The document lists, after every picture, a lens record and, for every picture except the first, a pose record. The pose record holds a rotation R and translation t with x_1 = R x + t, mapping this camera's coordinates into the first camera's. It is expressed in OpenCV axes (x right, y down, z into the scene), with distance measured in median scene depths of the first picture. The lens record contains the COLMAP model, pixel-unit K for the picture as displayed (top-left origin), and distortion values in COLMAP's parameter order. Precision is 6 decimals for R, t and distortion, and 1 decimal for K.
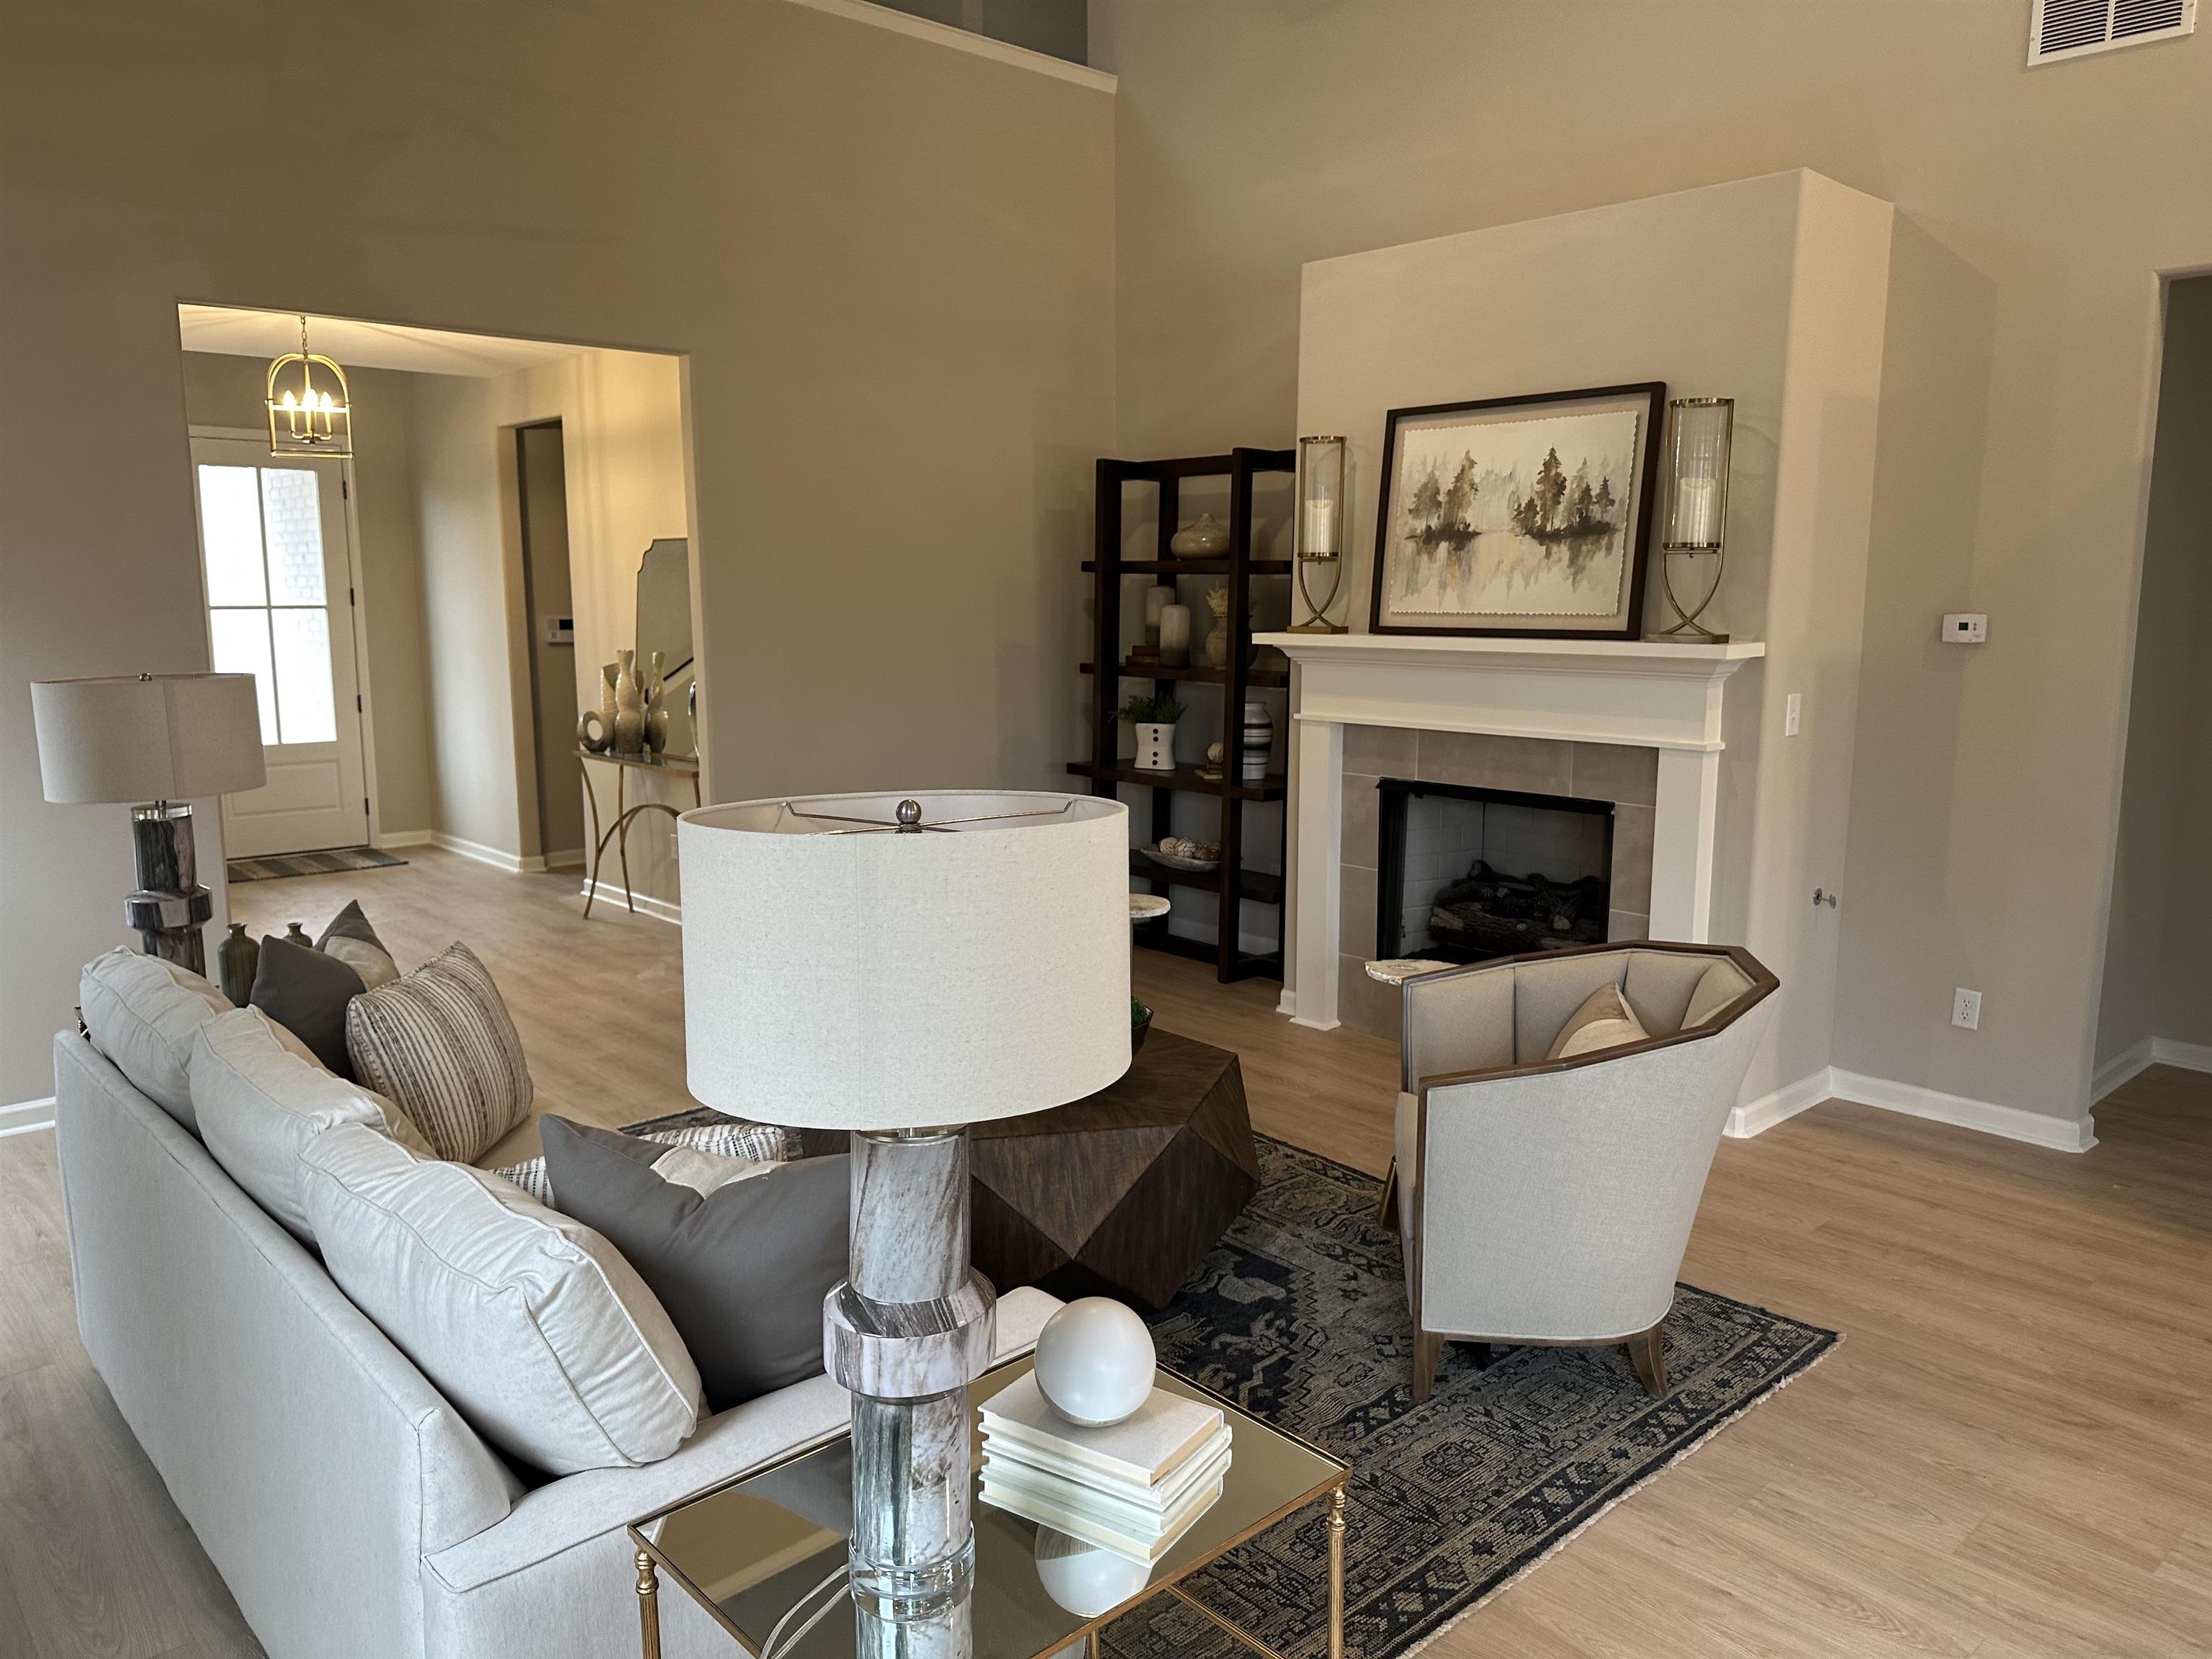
lens RADIAL K [[1549.8, 0, 1109.1], [0, 1549.8, 834.8], [0, 0, 1]] dist [0.027335, -0.010415]
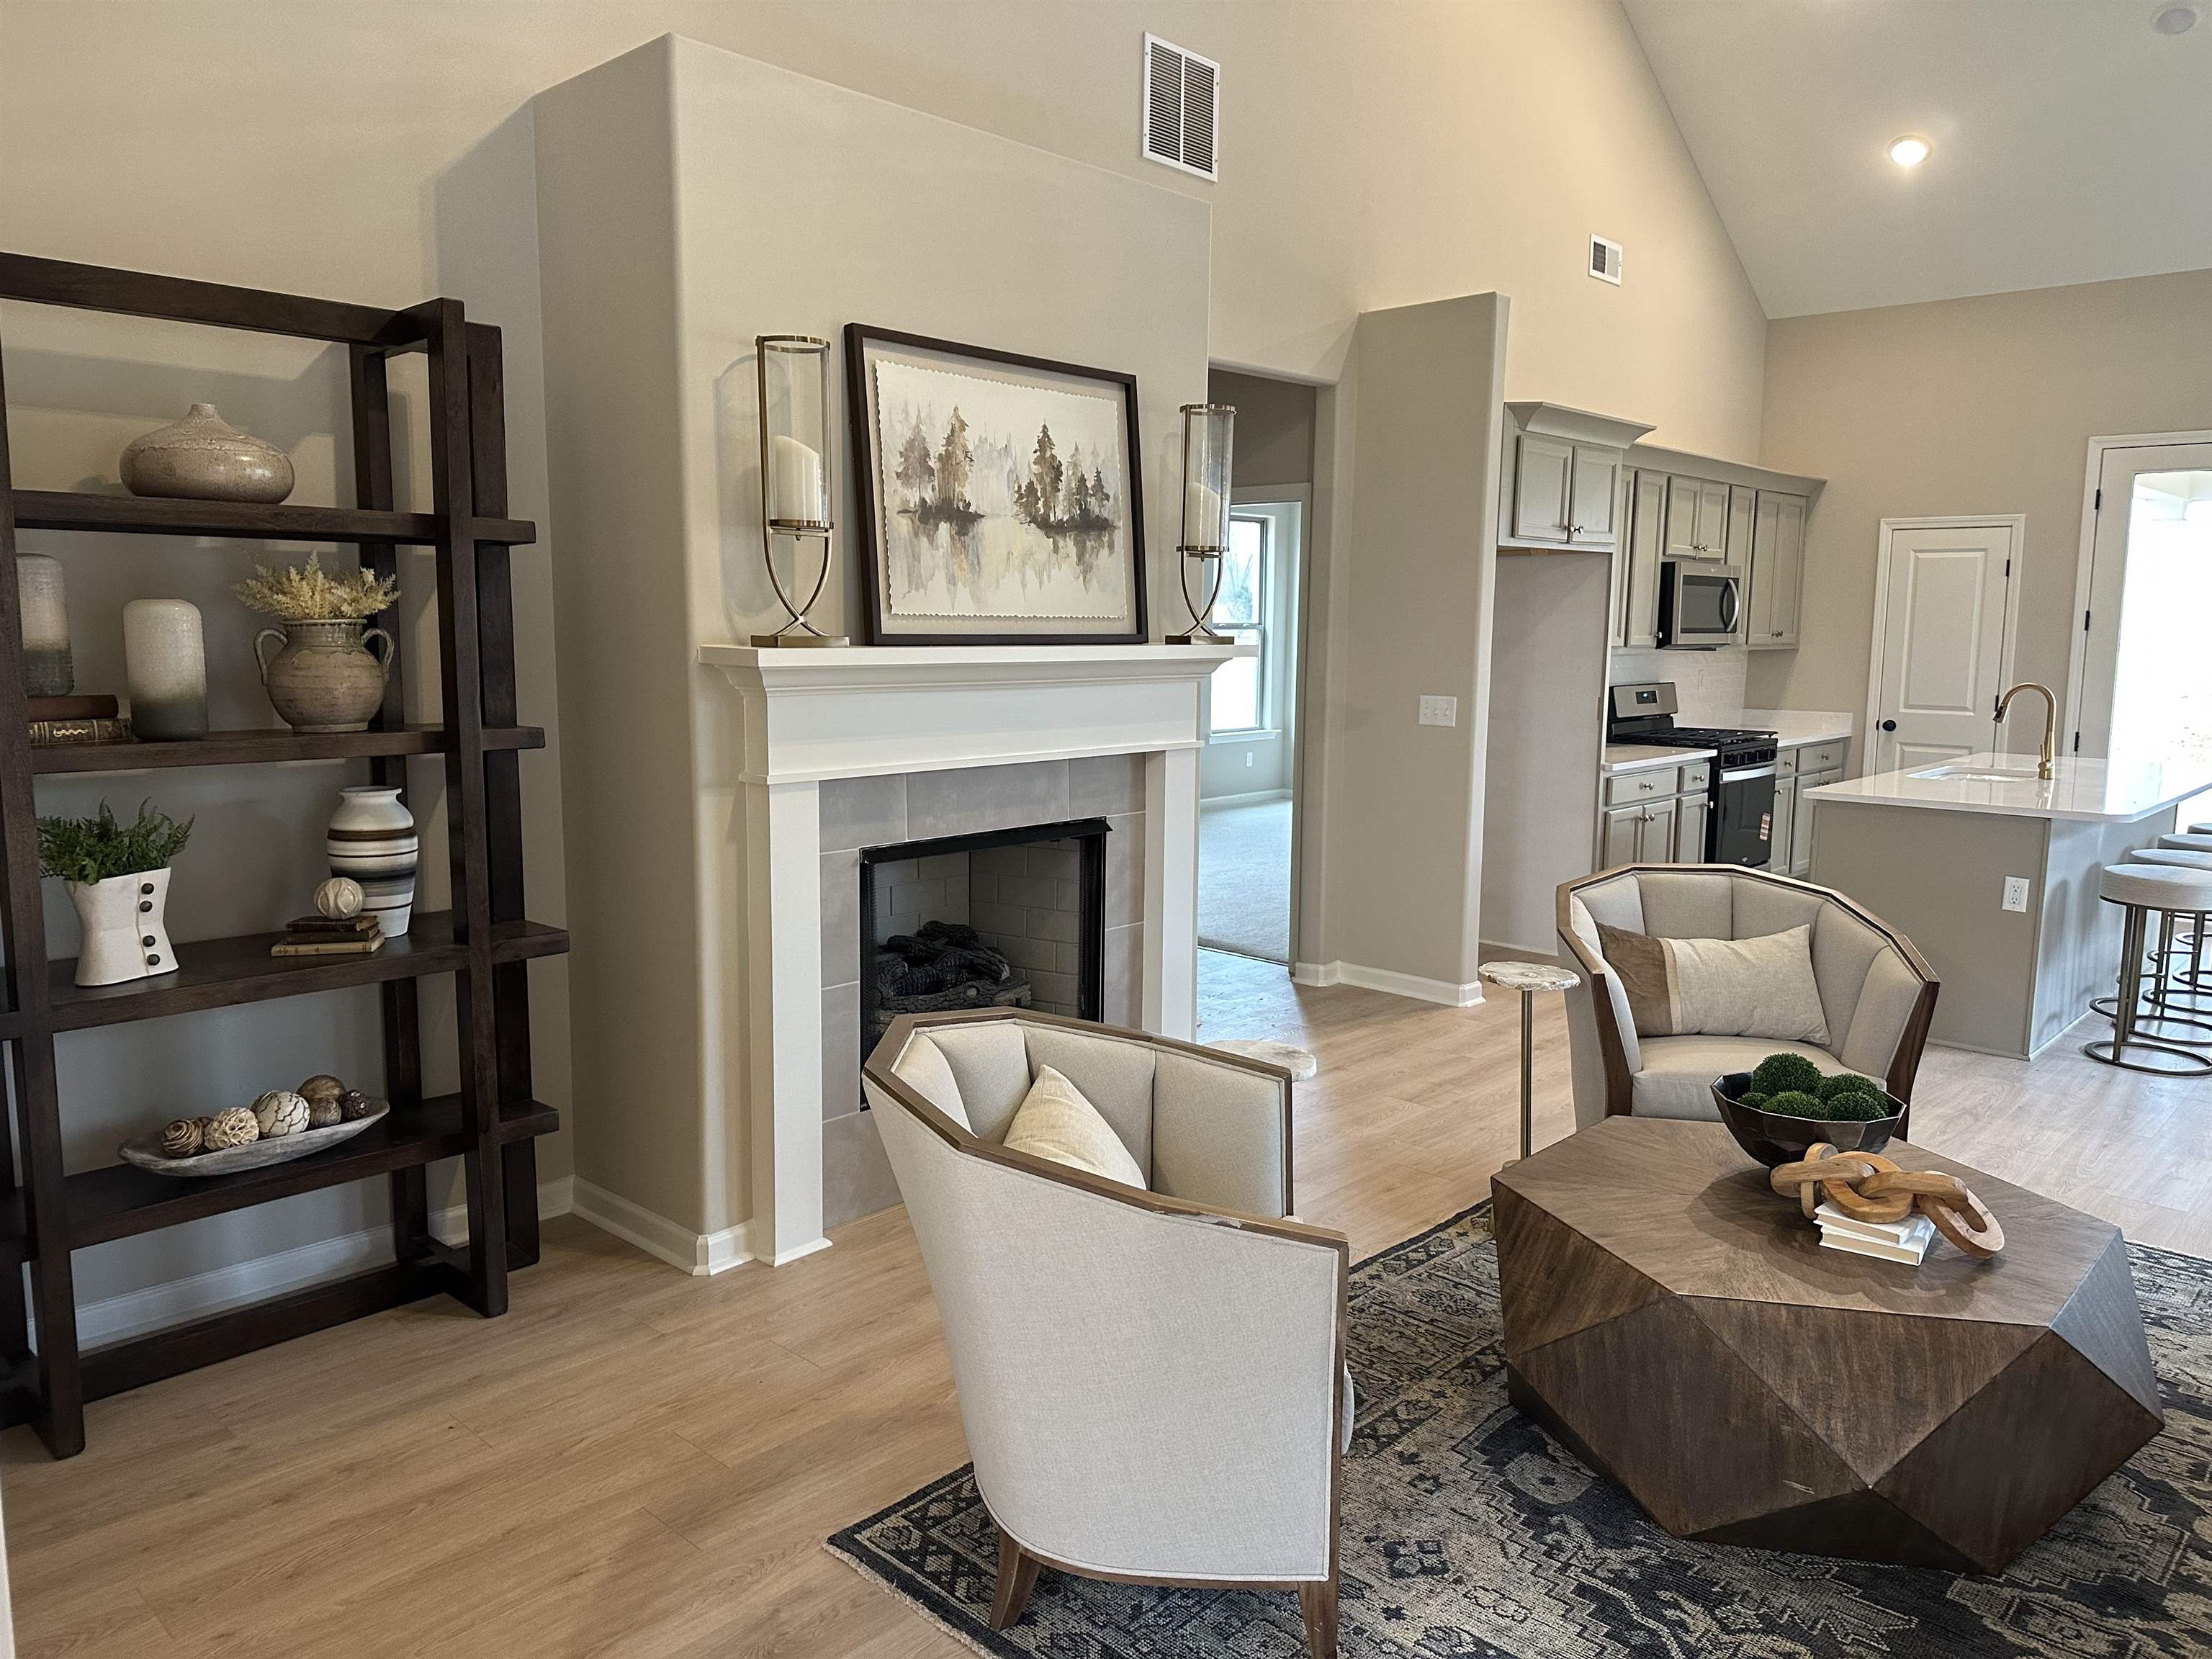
lens RADIAL K [[1549.8, 0, 1110.8], [0, 1549.8, 821.0], [0, 0, 1]] dist [0.027335, -0.010415]
pose [[-0.104100, -0.128988, 0.986167, -0.578742], [0.145258, 0.978950, 0.143377, -0.147519], [-0.983902, 0.158174, -0.083173, 1.040336]]
